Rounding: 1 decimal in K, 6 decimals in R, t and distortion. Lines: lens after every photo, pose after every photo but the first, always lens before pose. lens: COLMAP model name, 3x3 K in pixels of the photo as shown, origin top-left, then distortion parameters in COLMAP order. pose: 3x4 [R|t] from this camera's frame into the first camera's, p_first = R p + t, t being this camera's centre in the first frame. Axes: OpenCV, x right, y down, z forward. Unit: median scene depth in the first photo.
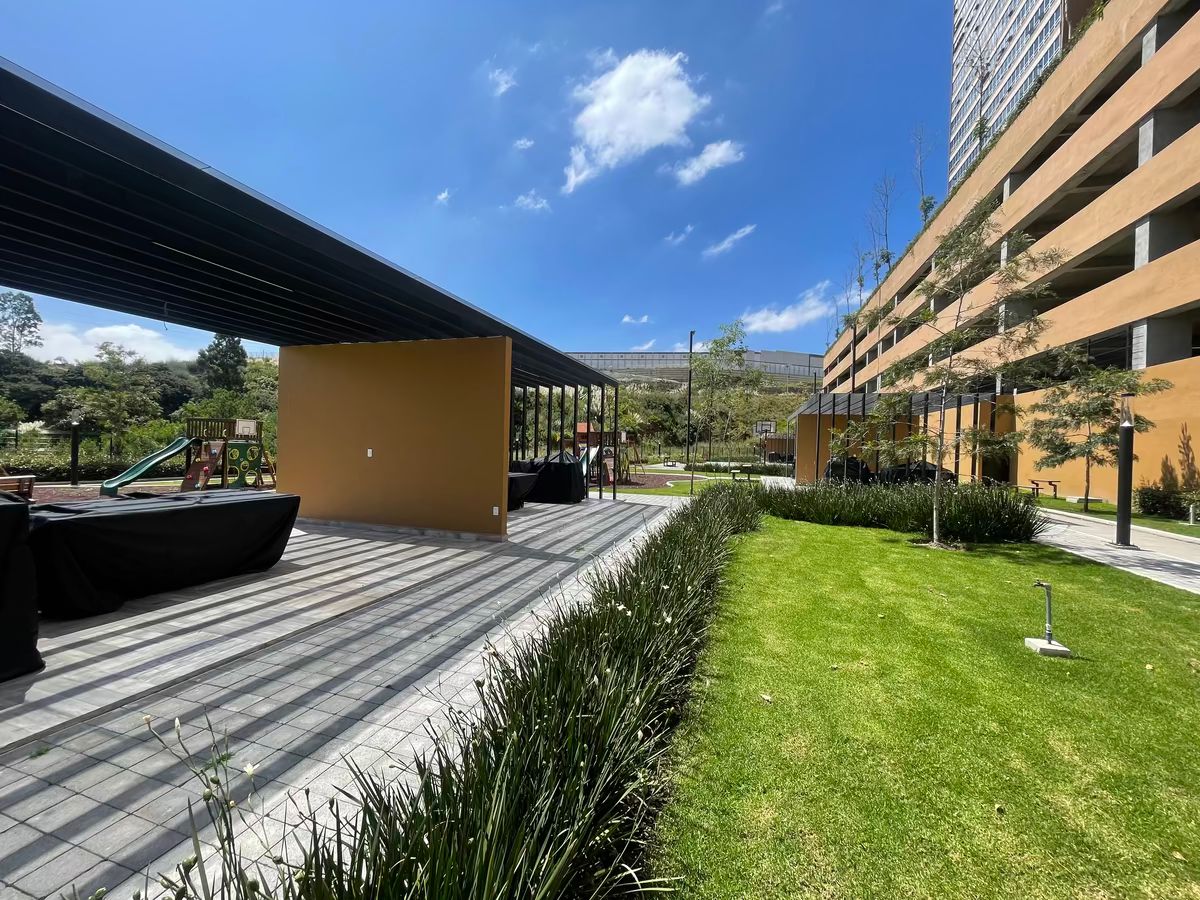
lens RADIAL K [[484.3, 0, 595.4], [0, 484.3, 449.0], [0, 0, 1]] dist [-0.003001, -0.000023]
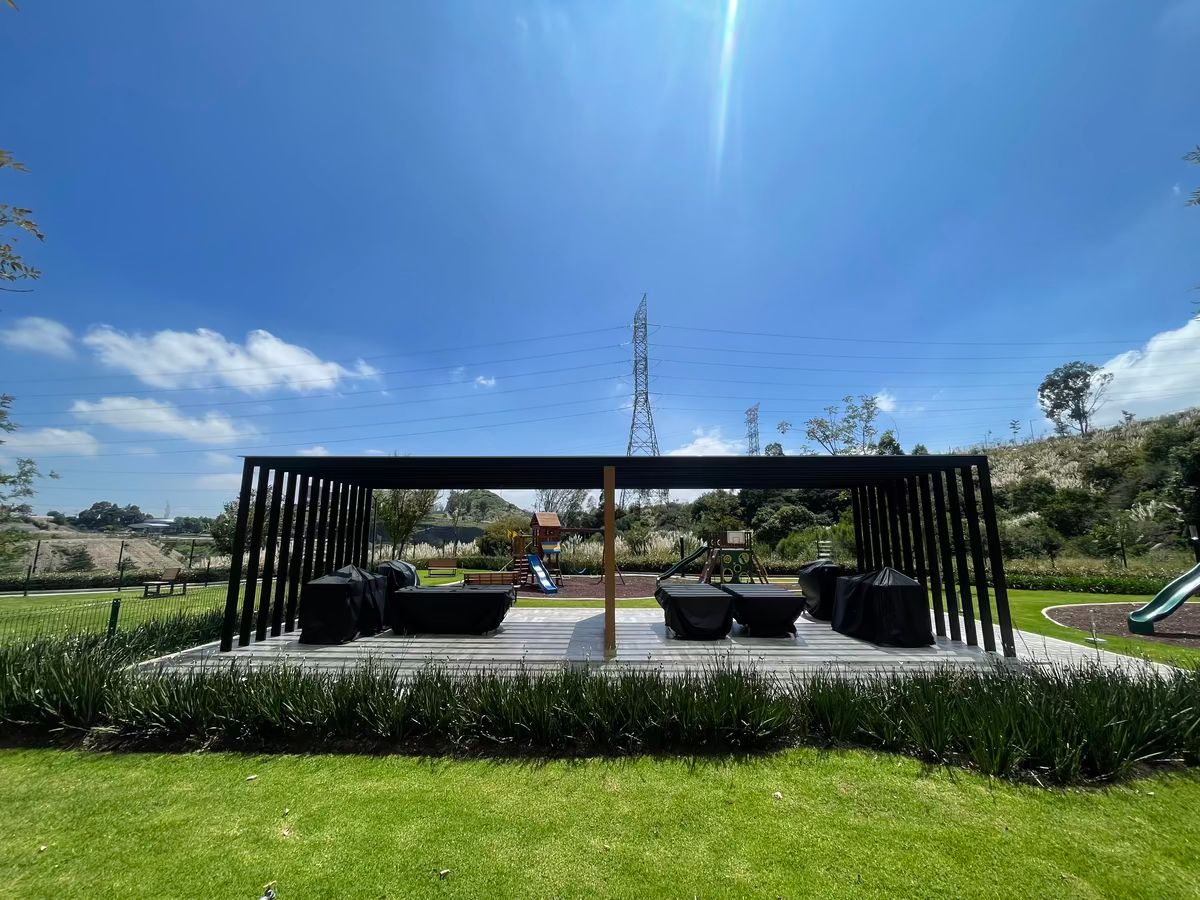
lens RADIAL K [[484.3, 0, 595.4], [0, 484.3, 449.0], [0, 0, 1]] dist [-0.003001, -0.000023]
pose [[0.277109, -0.191774, -0.941506, 0.166043], [-0.000699, 0.979839, -0.199787, -0.007091], [0.960838, 0.056021, 0.271388, 0.124241]]
